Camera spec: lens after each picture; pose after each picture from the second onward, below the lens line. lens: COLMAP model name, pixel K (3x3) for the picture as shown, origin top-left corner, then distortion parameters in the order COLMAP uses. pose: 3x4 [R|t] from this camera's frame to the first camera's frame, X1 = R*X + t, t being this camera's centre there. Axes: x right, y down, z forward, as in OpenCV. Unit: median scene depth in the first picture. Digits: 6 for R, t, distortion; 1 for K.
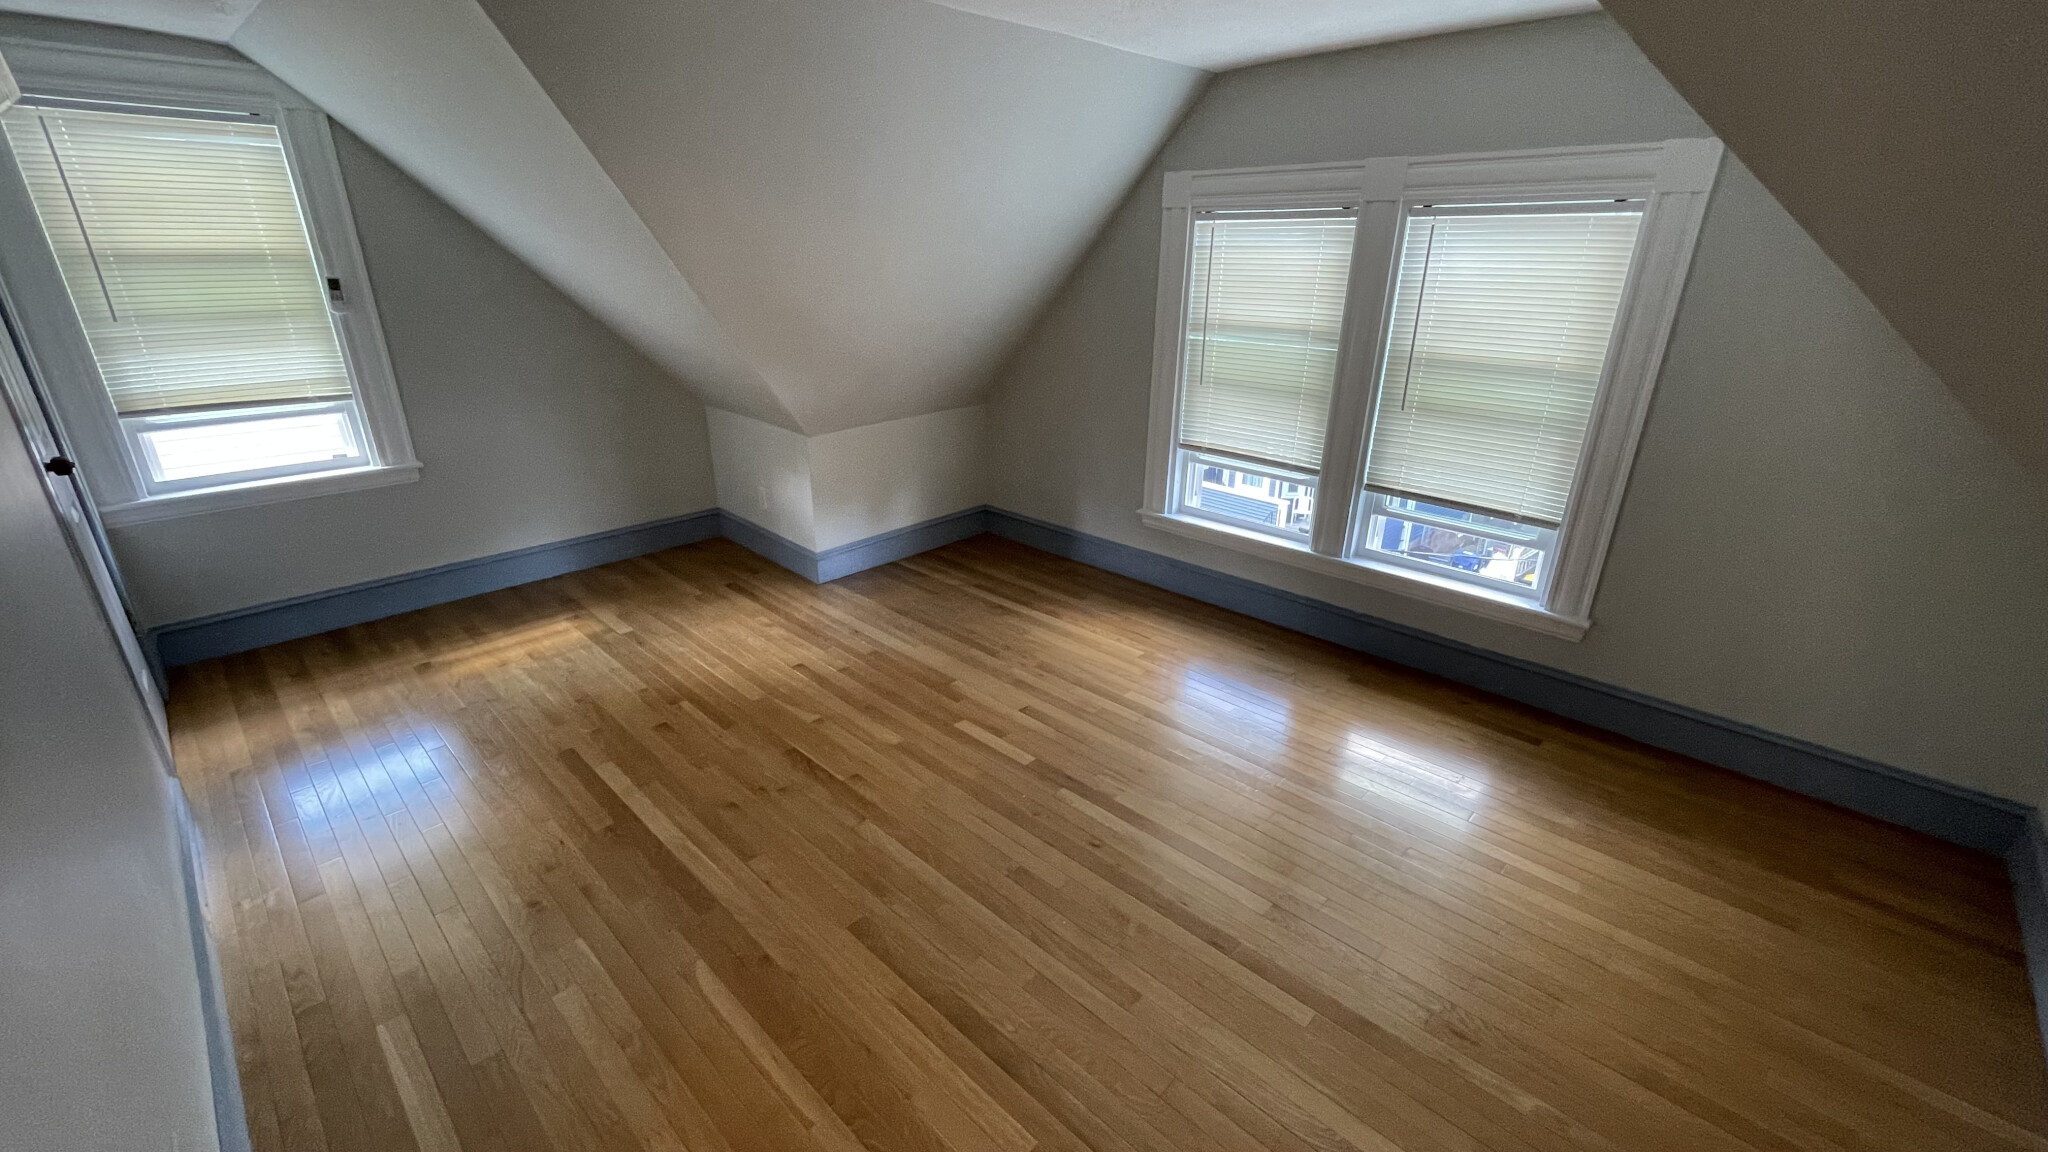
lens RADIAL K [[832.2, 0, 1021.9], [0, 832.2, 578.4], [0, 0, 1]] dist [0.004278, -0.000484]
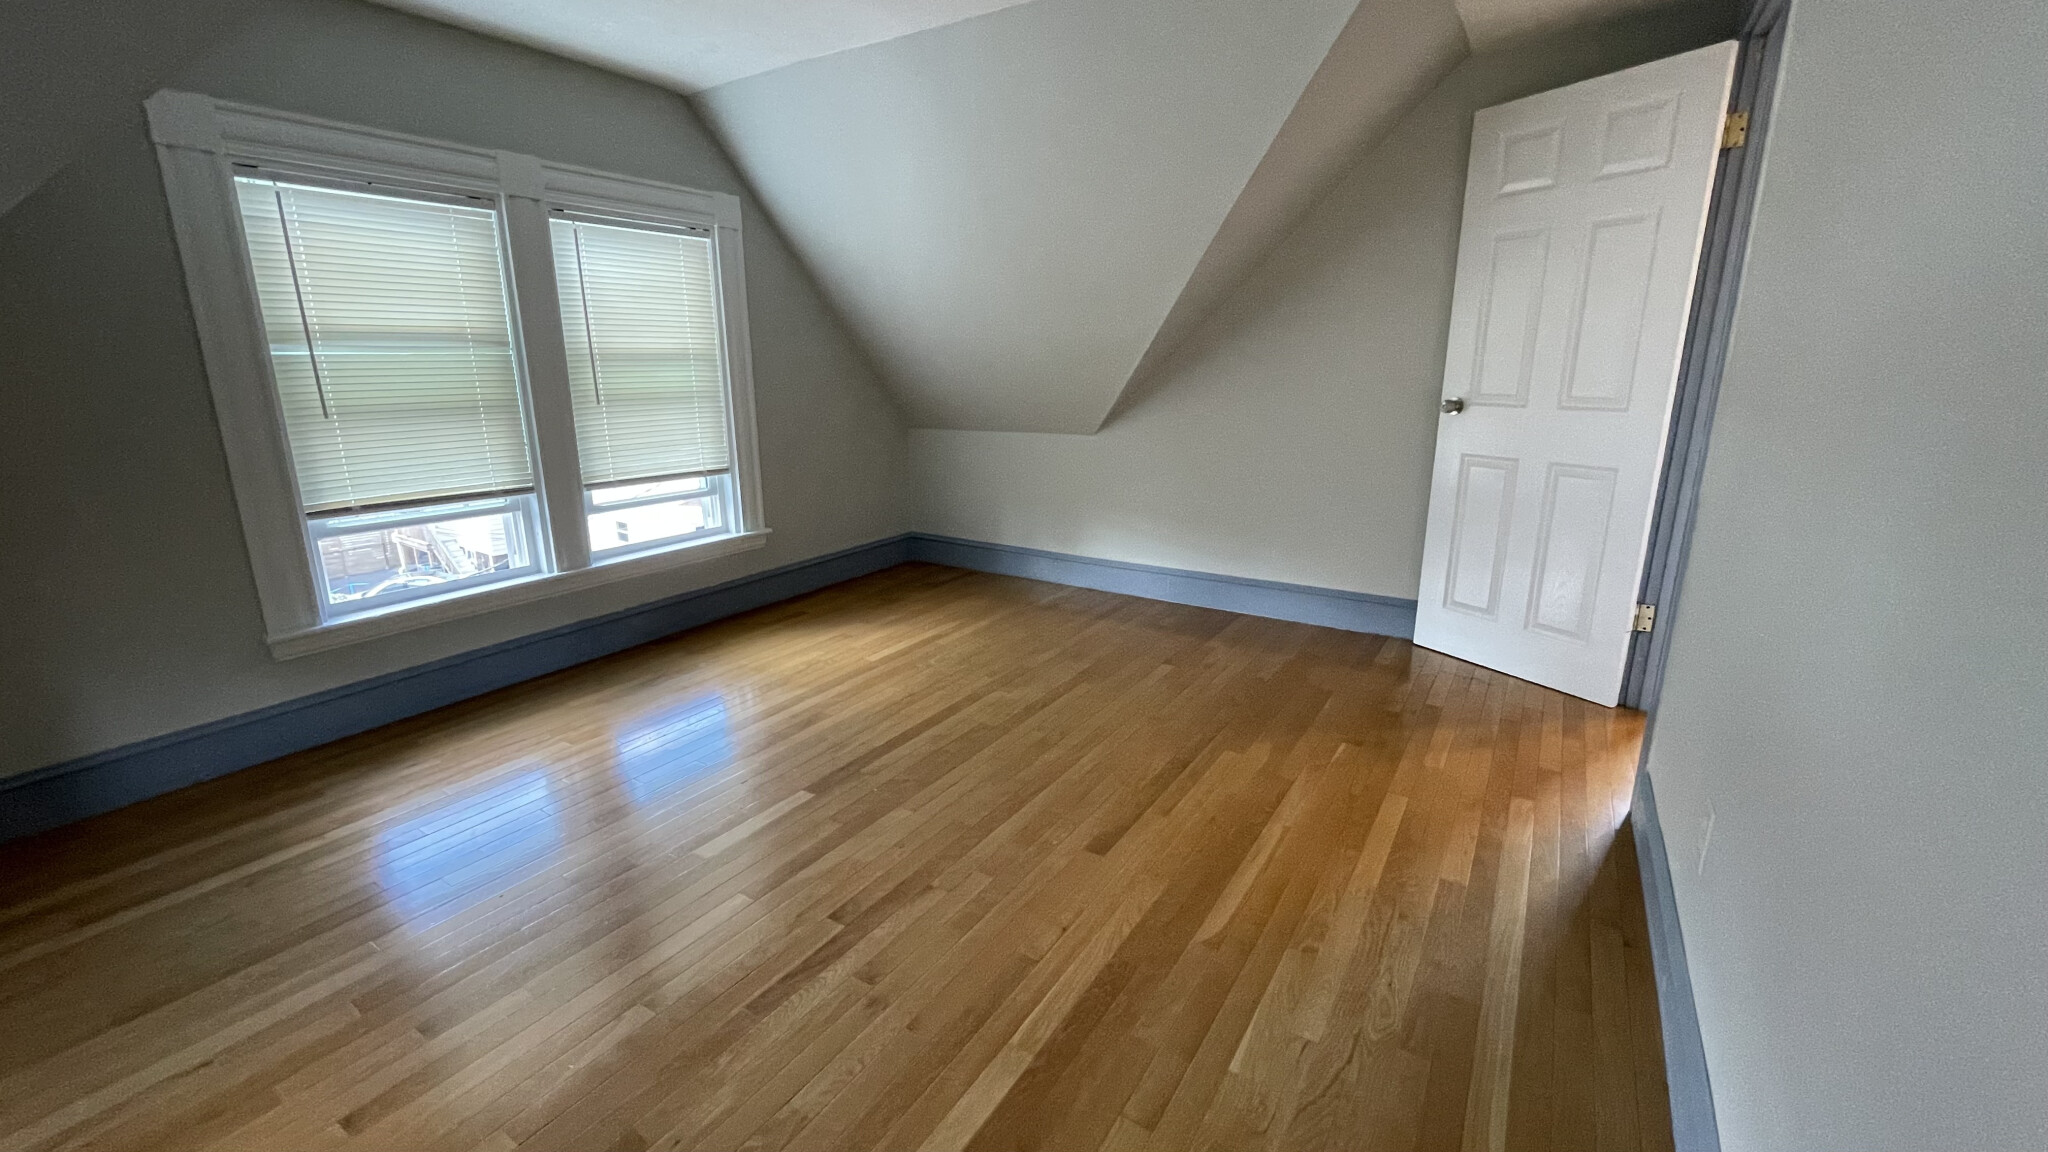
lens RADIAL K [[832.2, 0, 1019.4], [0, 832.2, 576.4], [0, 0, 1]] dist [0.004278, -0.000484]
pose [[-0.188775, -0.252553, 0.948990, -0.702311], [0.370971, 0.876419, 0.307034, -0.140021], [-0.909255, 0.410007, -0.071756, 0.693063]]
